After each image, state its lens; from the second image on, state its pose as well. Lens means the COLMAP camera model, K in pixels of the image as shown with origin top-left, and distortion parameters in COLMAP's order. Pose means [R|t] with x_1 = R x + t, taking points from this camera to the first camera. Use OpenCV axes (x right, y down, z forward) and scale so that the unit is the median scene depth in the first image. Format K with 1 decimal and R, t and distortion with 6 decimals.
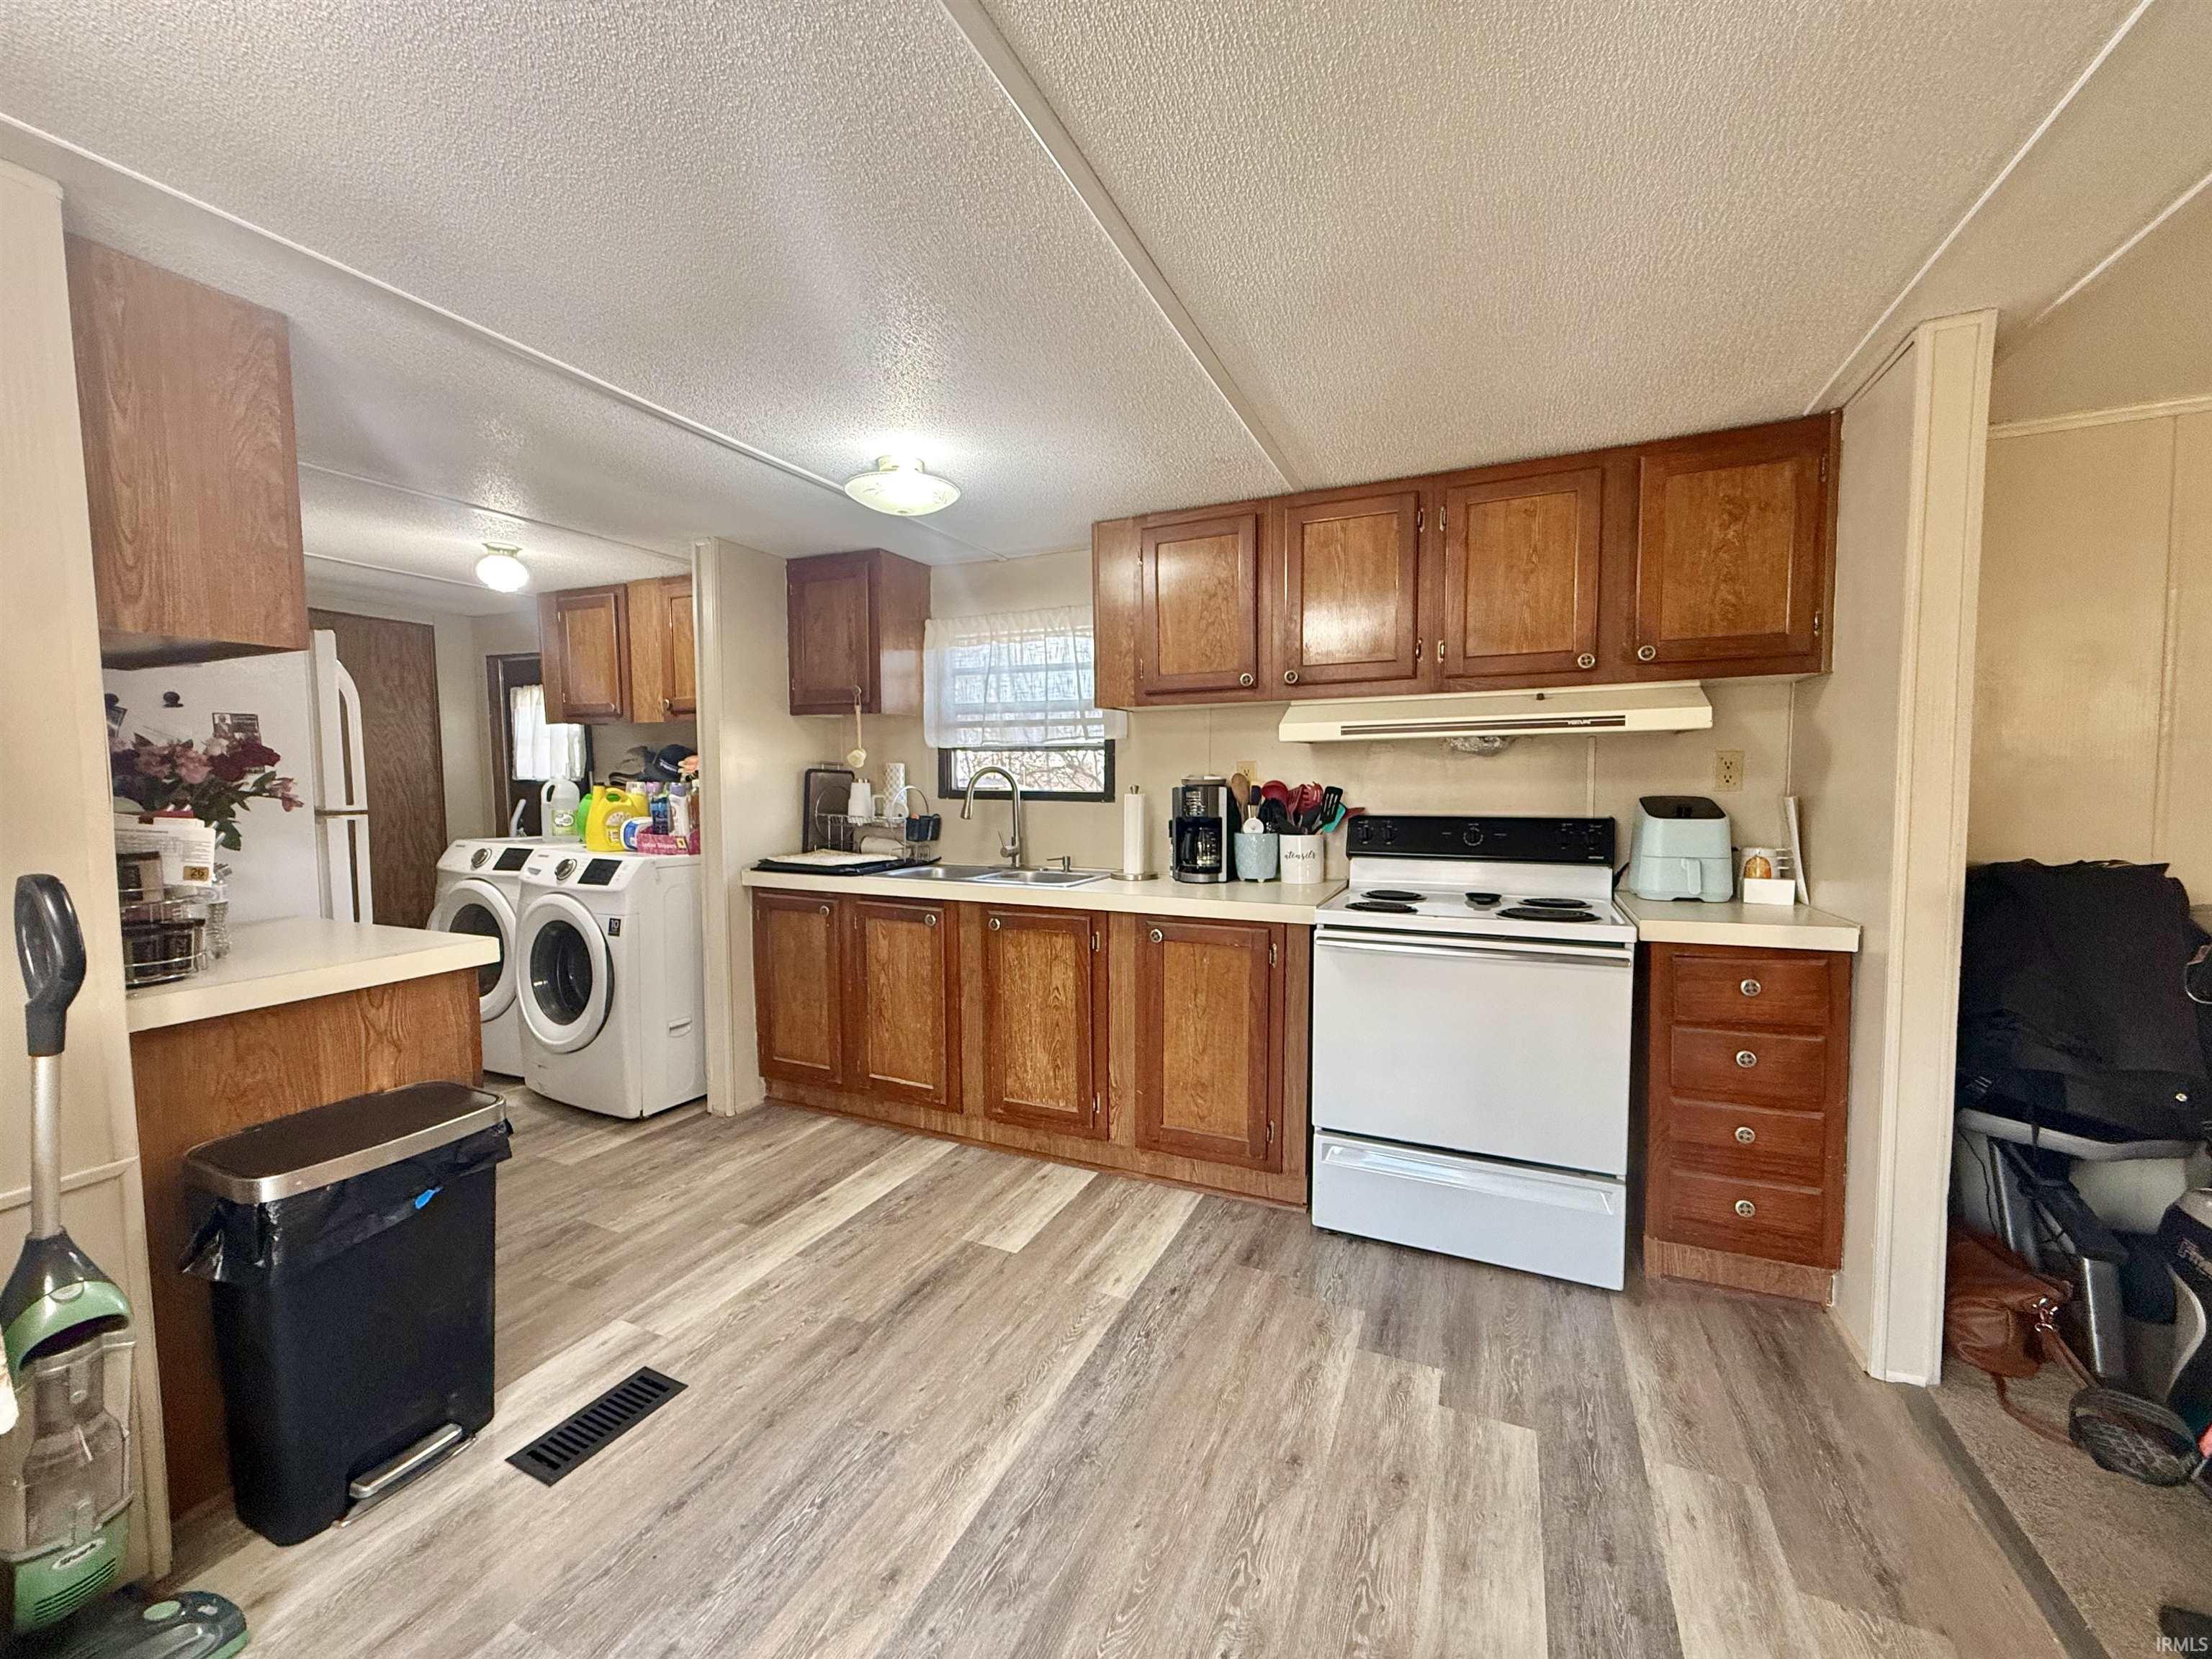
lens RADIAL K [[876.9, 0, 1101.9], [0, 876.9, 836.9], [0, 0, 1]] dist [-0.000547, -0.000838]
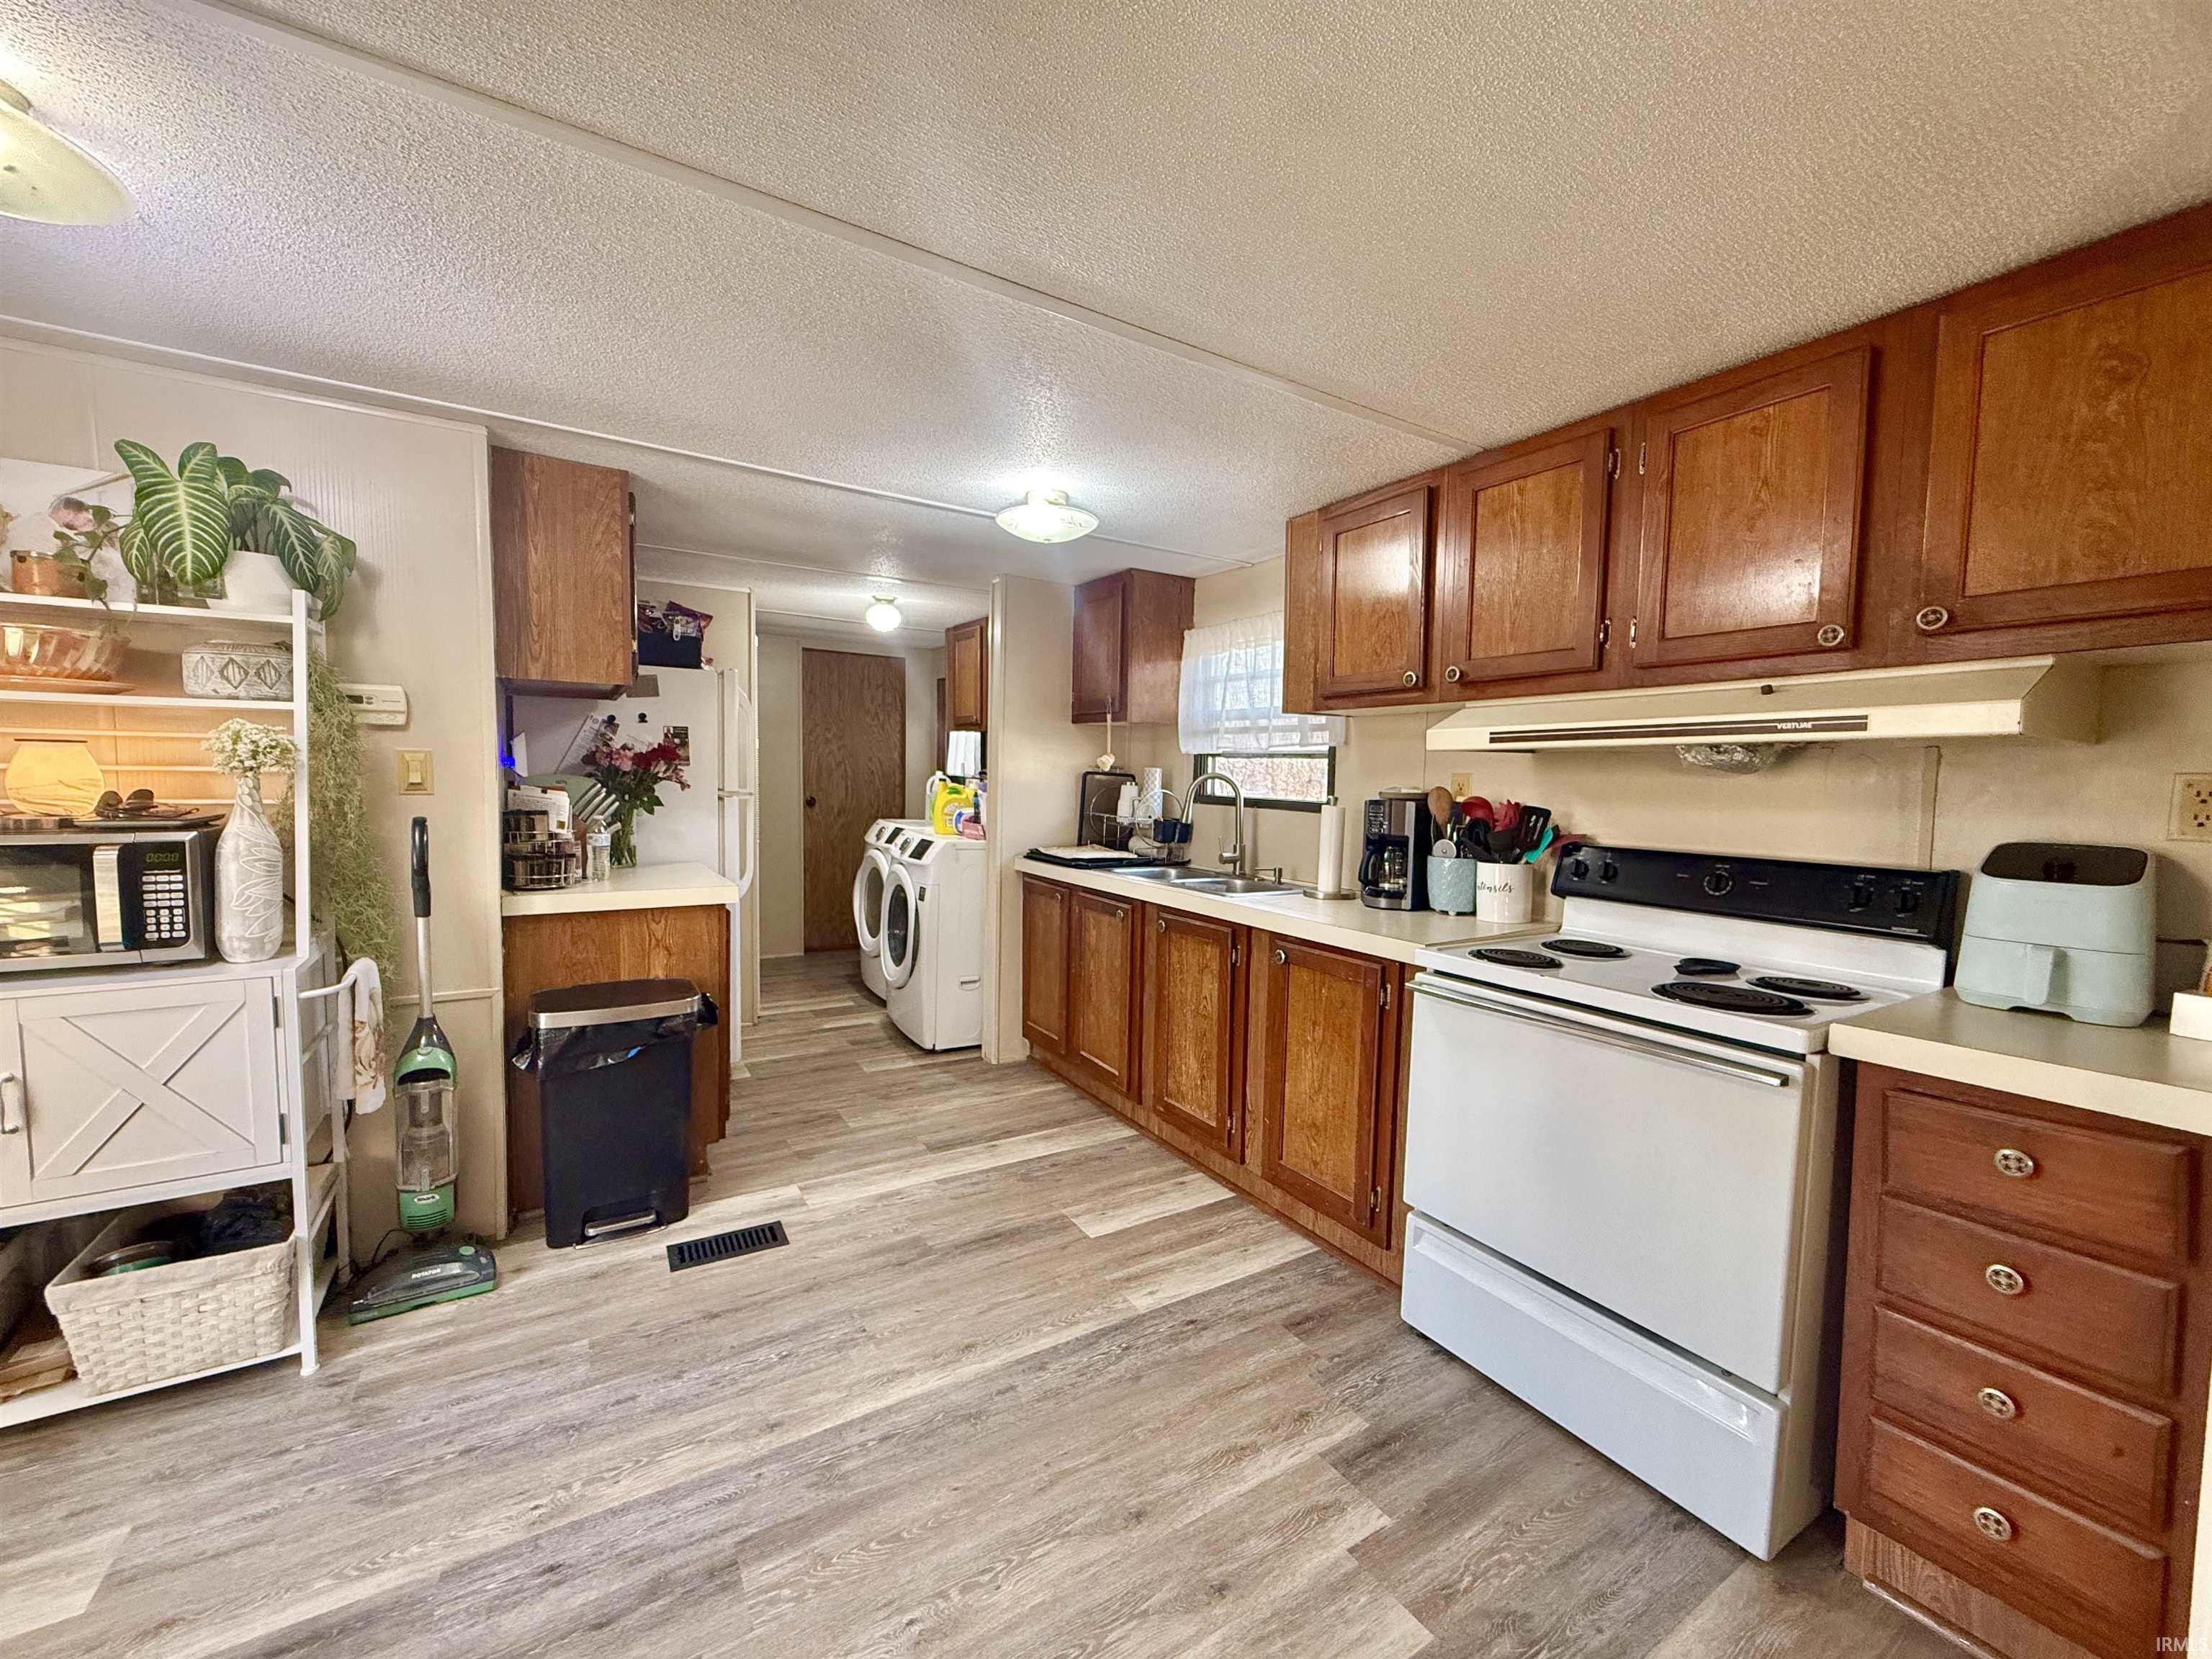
lens RADIAL K [[876.9, 0, 1097.0], [0, 876.9, 836.8], [0, 0, 1]] dist [-0.000547, -0.000838]
pose [[0.831778, 0.062735, -0.551552, 0.439850], [-0.066519, 0.997698, 0.013167, -0.015250], [0.551108, 0.025737, 0.834037, 0.117315]]
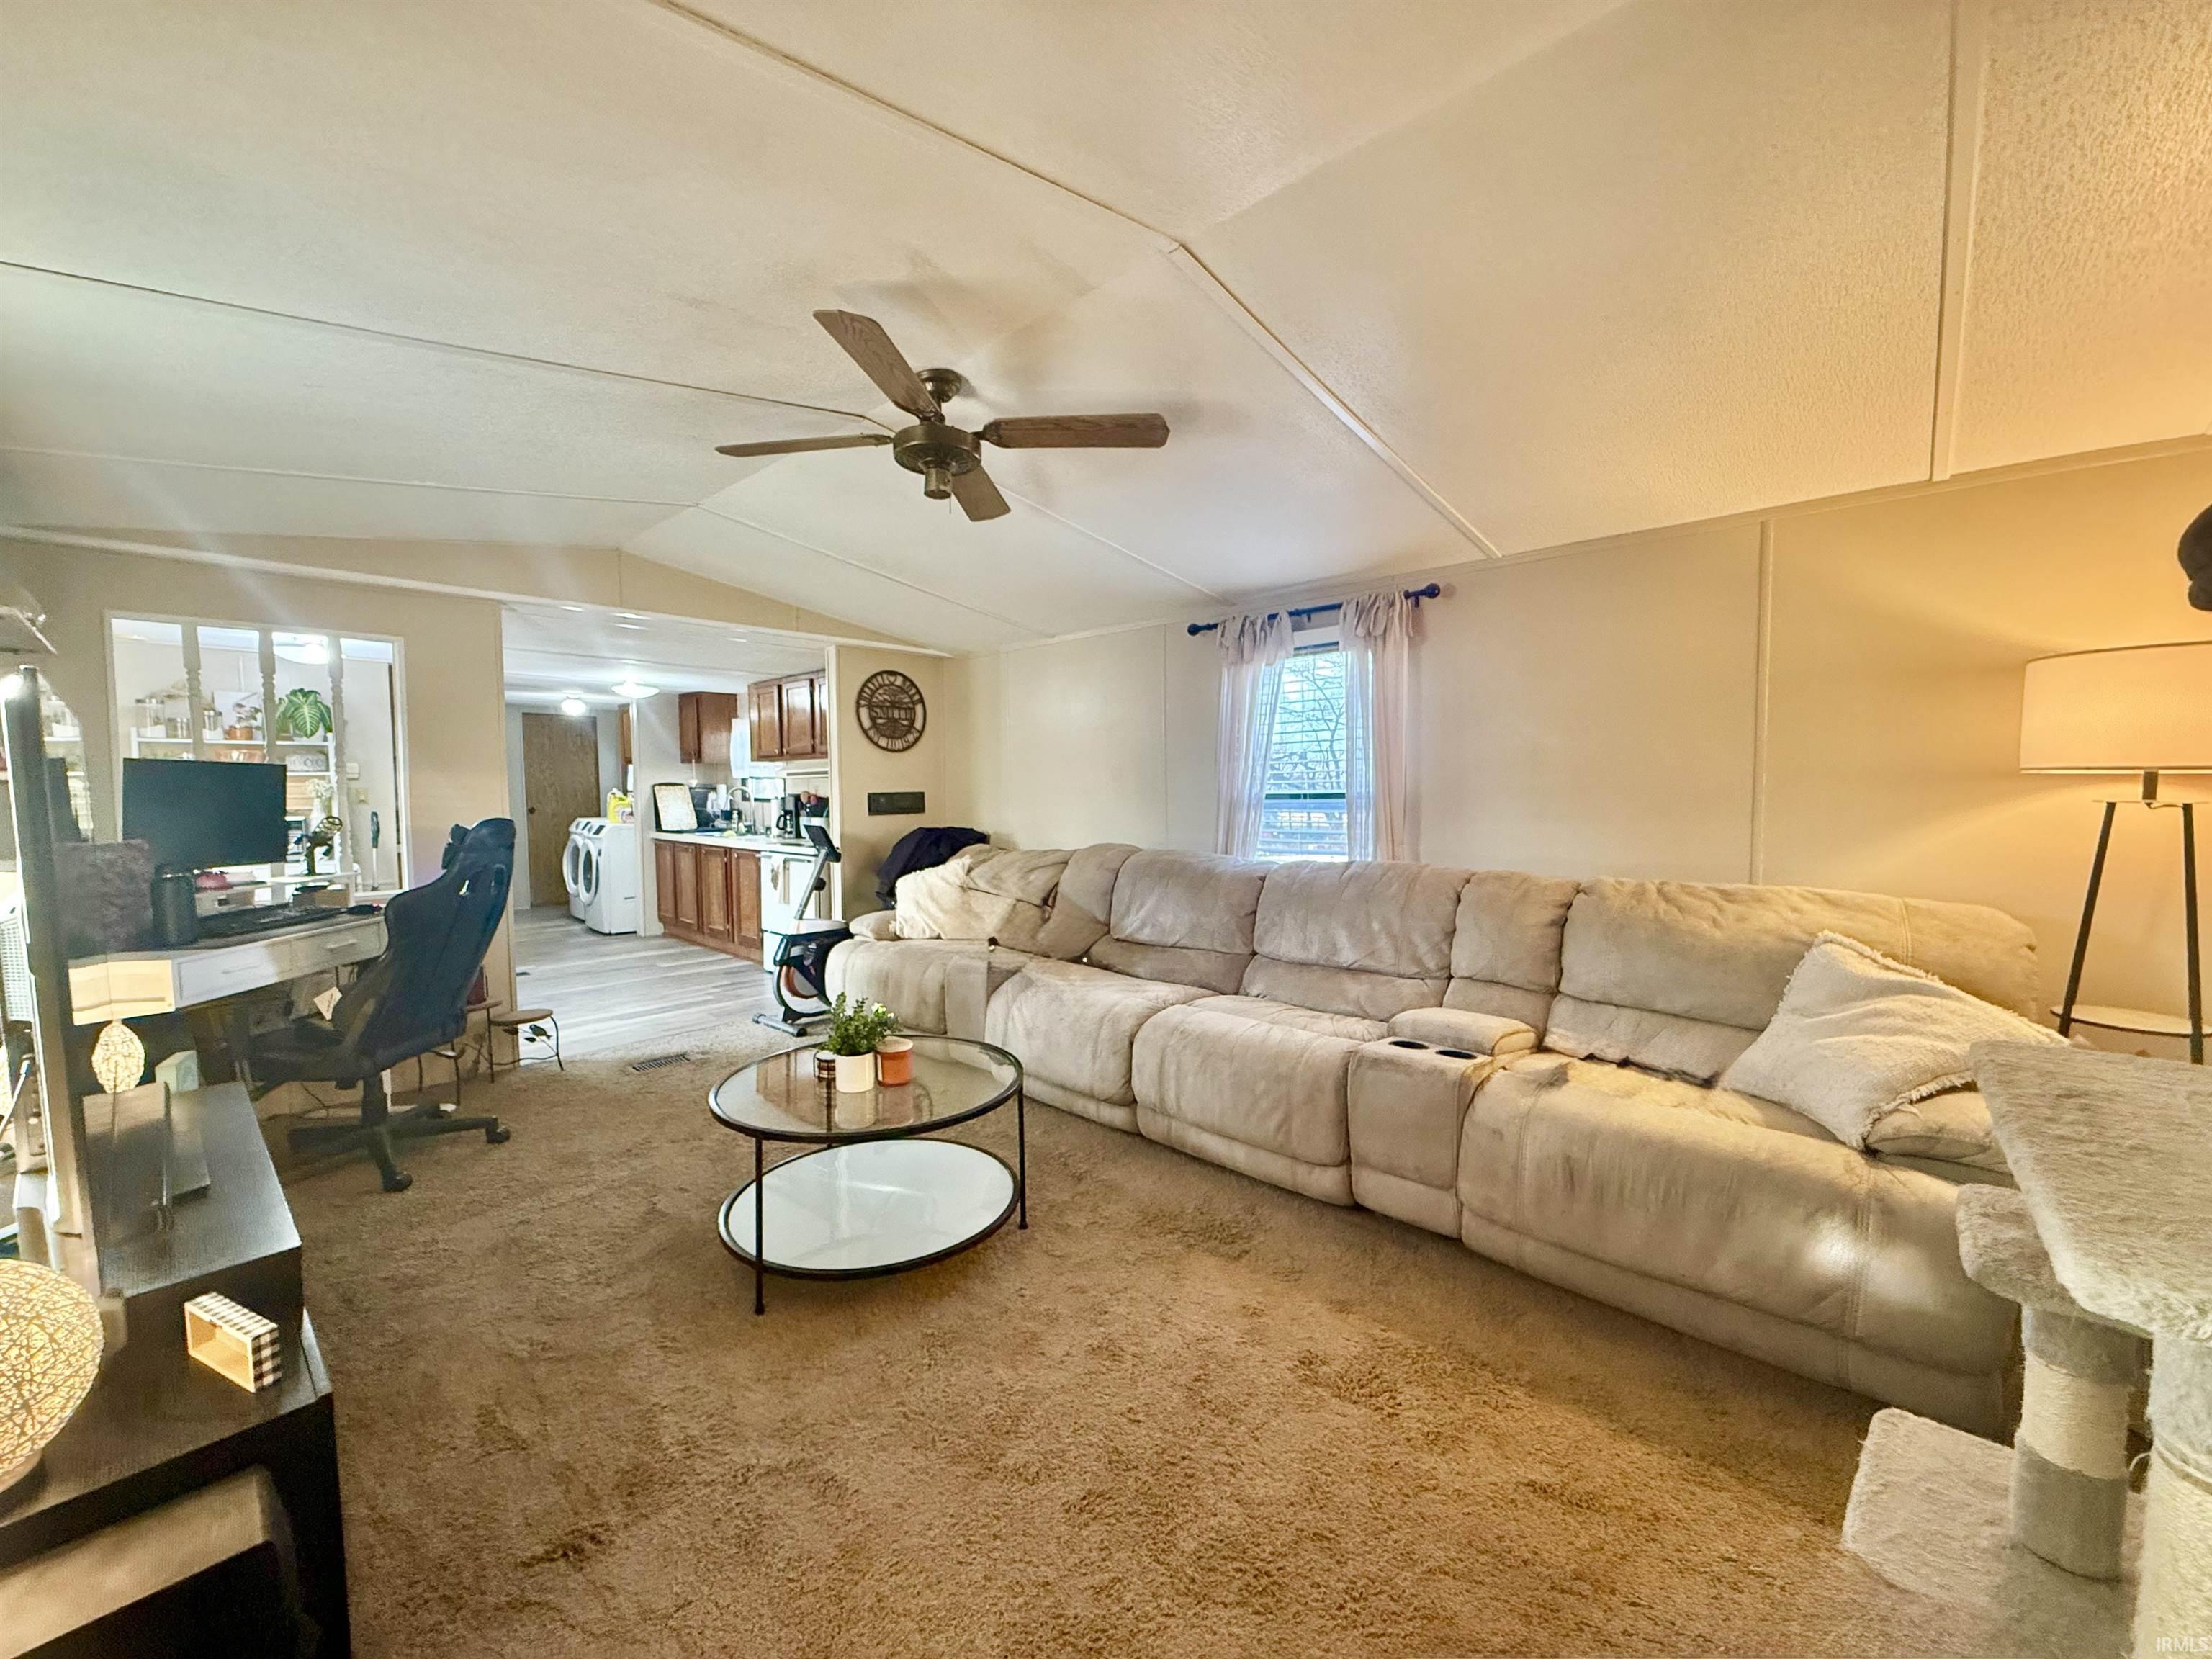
lens RADIAL K [[876.9, 0, 1095.0], [0, 876.9, 836.7], [0, 0, 1]] dist [-0.000547, -0.000838]
pose [[0.946708, 0.021283, -0.321388, 1.980862], [-0.024129, 0.999697, -0.004873, 0.050097], [0.321187, 0.012369, 0.946935, -1.116287]]
